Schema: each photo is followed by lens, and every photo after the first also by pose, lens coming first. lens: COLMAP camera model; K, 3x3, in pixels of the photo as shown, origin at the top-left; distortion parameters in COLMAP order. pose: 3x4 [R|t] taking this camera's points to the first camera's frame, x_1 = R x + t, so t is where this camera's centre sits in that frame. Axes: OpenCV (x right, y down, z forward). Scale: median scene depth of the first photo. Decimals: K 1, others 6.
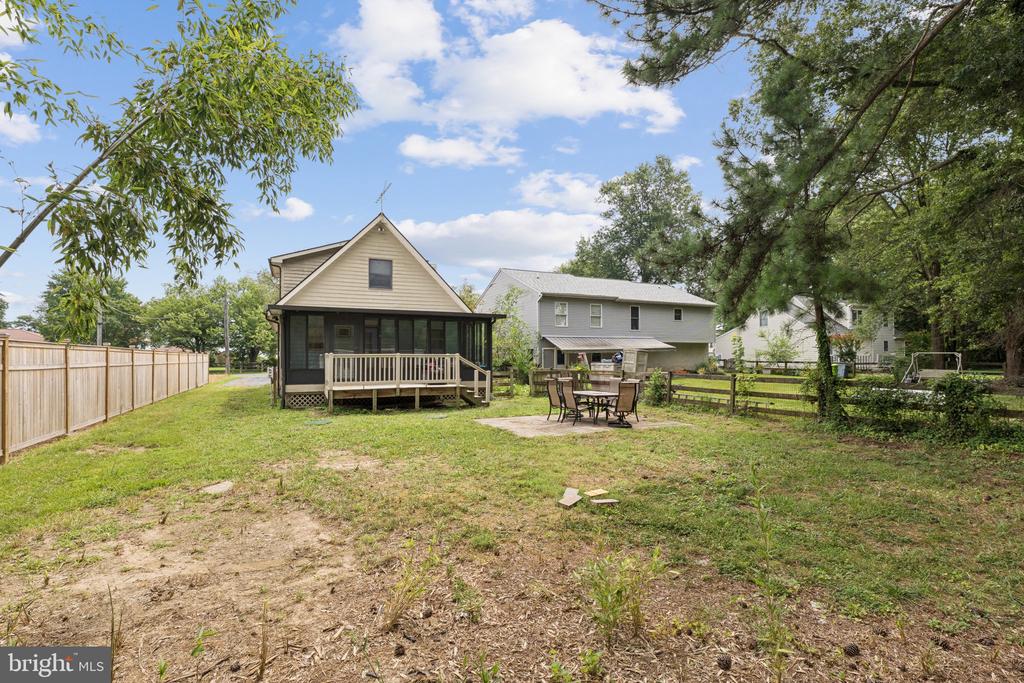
lens RADIAL K [[480.7, 0, 512.6], [0, 480.7, 347.5], [0, 0, 1]] dist [-0.003542, -0.000169]
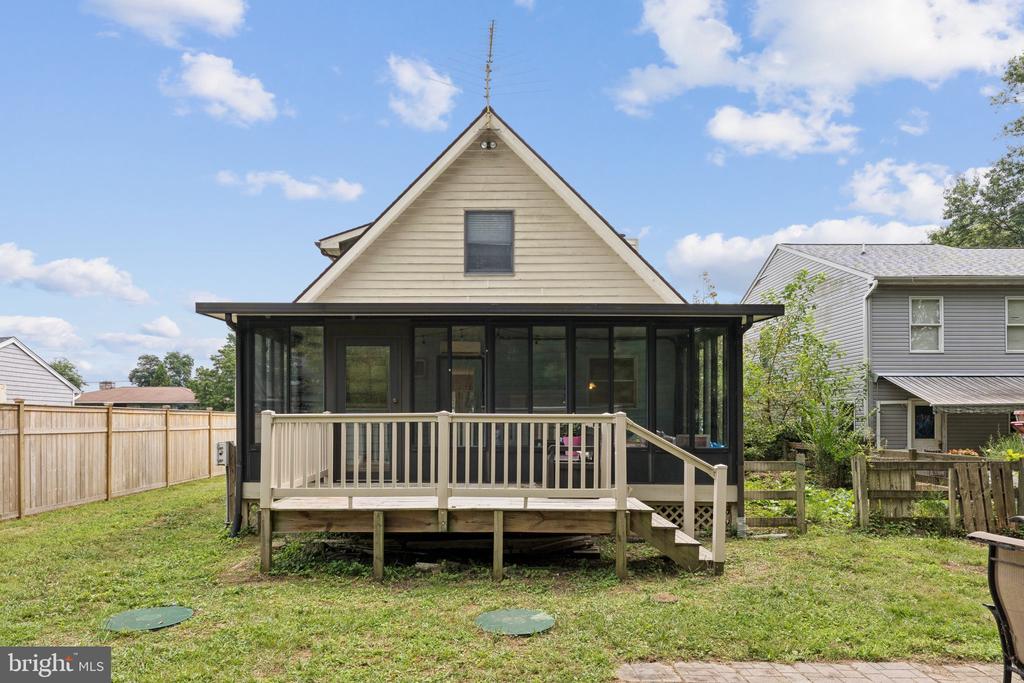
lens RADIAL K [[627.8, 0, 514.7], [0, 627.8, 401.1], [0, 0, 1]] dist [0.006636, -0.004780]
pose [[0.906159, -0.009624, -0.422828, 0.003958], [0.005168, 0.999918, -0.011682, 0.007999], [0.422906, 0.008401, 0.906135, 0.455596]]
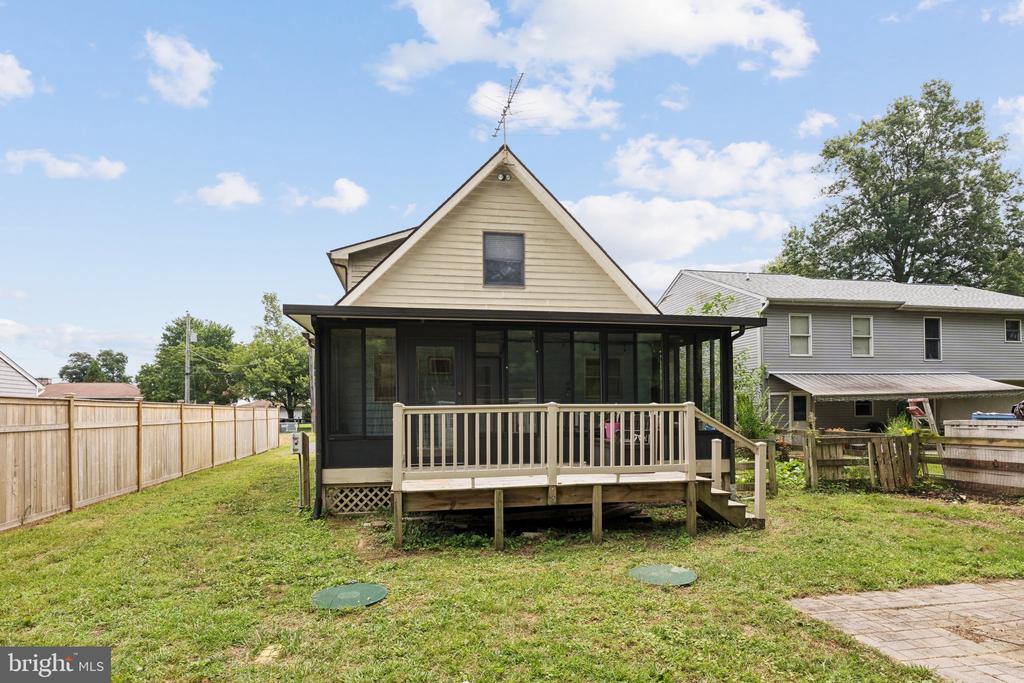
lens RADIAL K [[530.4, 0, 509.0], [0, 530.4, 391.4], [0, 0, 1]] dist [-0.006483, 0.007987]
pose [[0.969434, -0.016084, -0.244823, -0.121740], [0.012691, 0.999800, -0.015430, 0.007158], [0.245022, 0.011852, 0.969445, 0.411781]]
